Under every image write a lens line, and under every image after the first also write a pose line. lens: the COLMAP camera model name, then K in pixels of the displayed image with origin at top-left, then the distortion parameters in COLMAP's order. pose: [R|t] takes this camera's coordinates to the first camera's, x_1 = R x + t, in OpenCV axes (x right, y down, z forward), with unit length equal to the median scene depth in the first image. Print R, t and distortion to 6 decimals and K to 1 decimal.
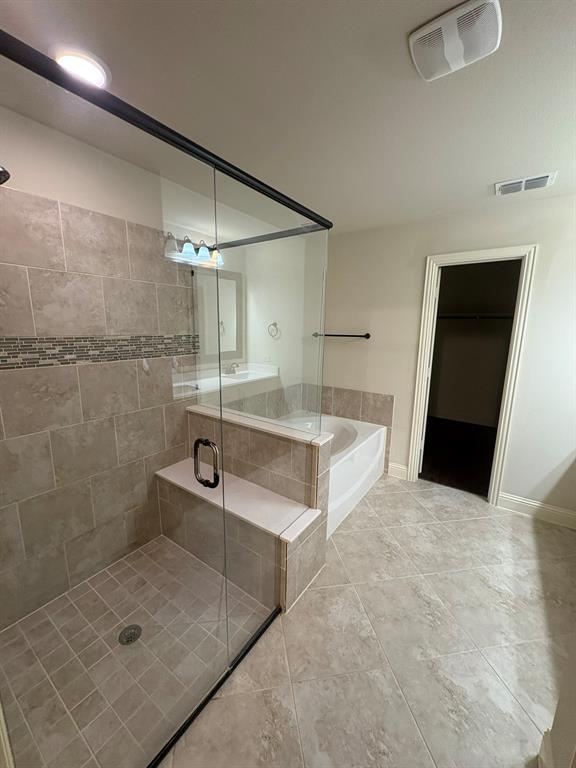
lens RADIAL K [[304.4, 0, 288.0], [0, 304.4, 384.0], [0, 0, 1]] dist [0.000516, -0.000117]
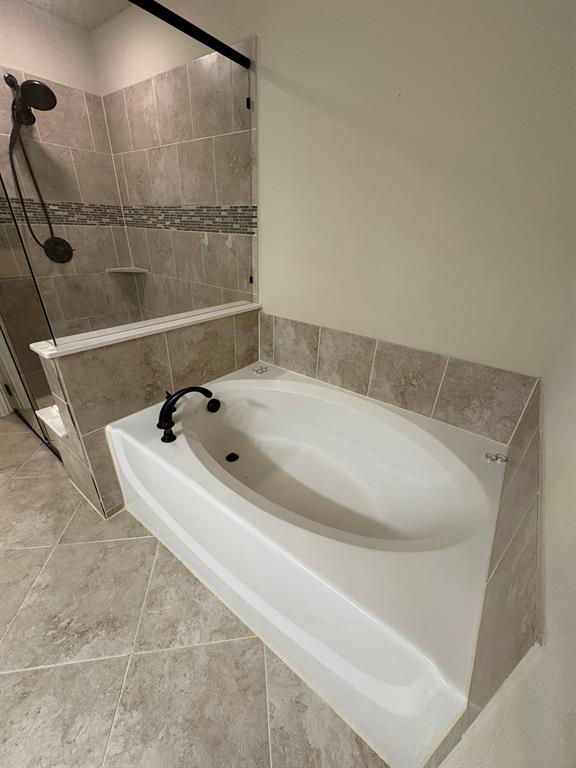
lens RADIAL K [[304.4, 0, 288.0], [0, 304.4, 384.0], [0, 0, 1]] dist [0.000516, -0.000117]
pose [[-0.030109, 0.438608, -0.898174, 0.681186], [-0.229144, 0.871622, 0.433323, -0.153244], [0.972927, 0.218858, 0.074261, 1.382907]]
